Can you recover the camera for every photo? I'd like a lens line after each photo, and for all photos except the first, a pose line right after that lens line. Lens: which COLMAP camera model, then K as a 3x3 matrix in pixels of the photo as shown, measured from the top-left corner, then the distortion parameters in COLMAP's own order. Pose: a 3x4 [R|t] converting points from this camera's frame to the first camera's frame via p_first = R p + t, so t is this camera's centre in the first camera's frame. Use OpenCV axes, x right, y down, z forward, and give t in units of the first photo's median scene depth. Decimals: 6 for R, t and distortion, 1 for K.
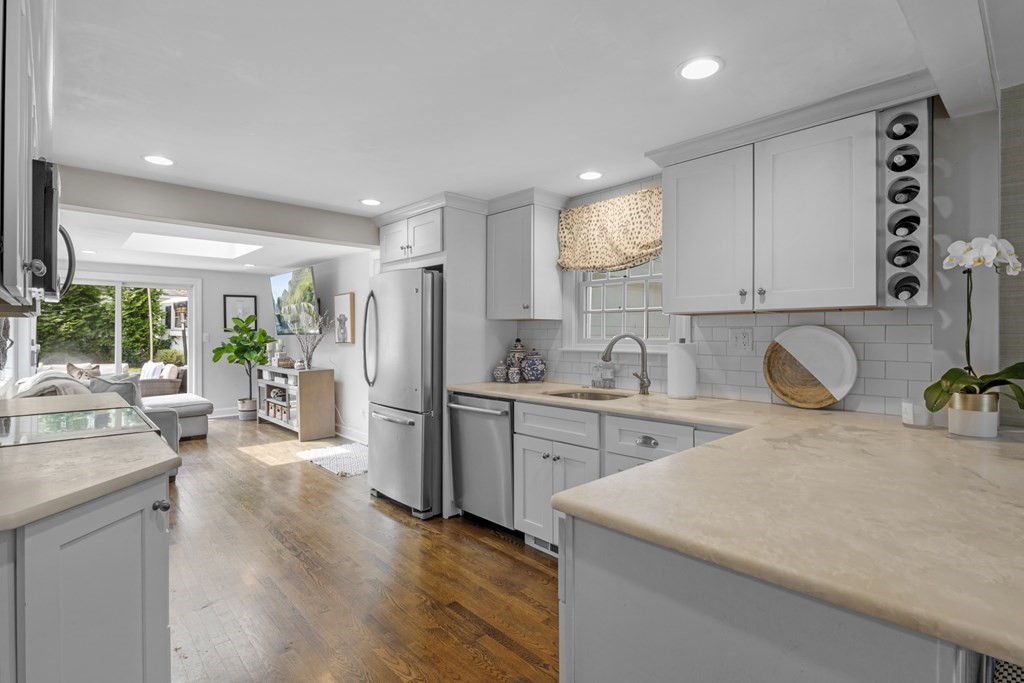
lens RADIAL K [[488.9, 0, 514.1], [0, 488.9, 336.4], [0, 0, 1]] dist [-0.017975, 0.000893]
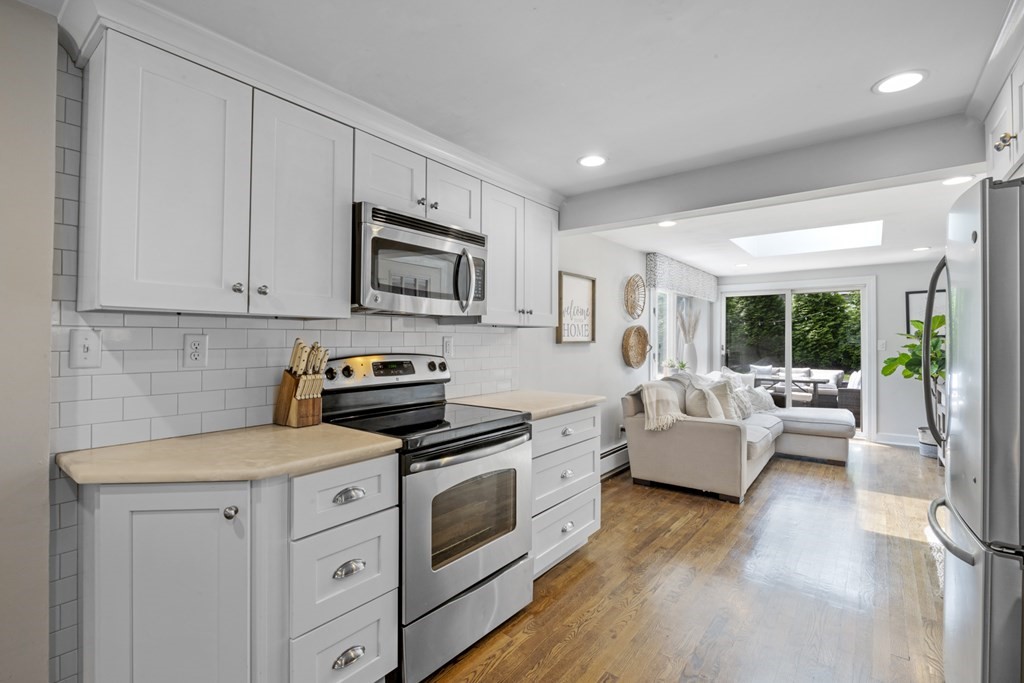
lens RADIAL K [[467.4, 0, 512.6], [0, 467.4, 333.8], [0, 0, 1]] dist [-0.007874, -0.001071]
pose [[0.152995, -0.012794, -0.988144, 0.062673], [-0.007032, 0.999877, -0.014035, -0.002170], [0.988202, 0.009096, 0.152886, 0.281343]]
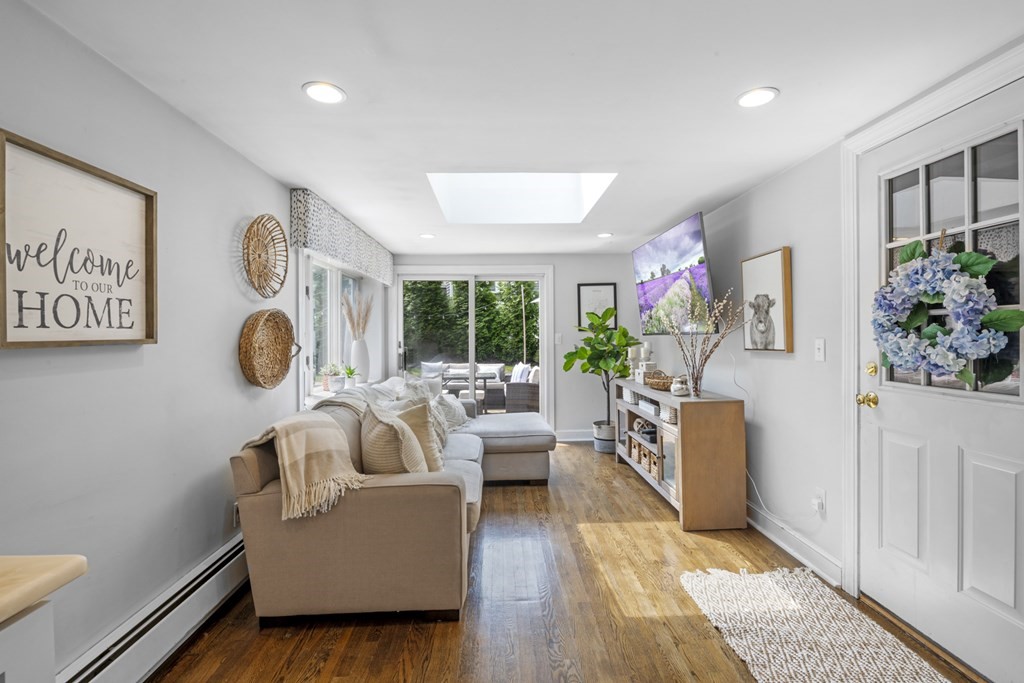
lens RADIAL K [[467.4, 0, 515.7], [0, 467.4, 335.3], [0, 0, 1]] dist [-0.007874, -0.001071]
pose [[0.753462, -0.005829, -0.657465, -0.204955], [0.005768, 0.999981, -0.002255, -0.002427], [0.657466, -0.002093, 0.753481, 0.419967]]
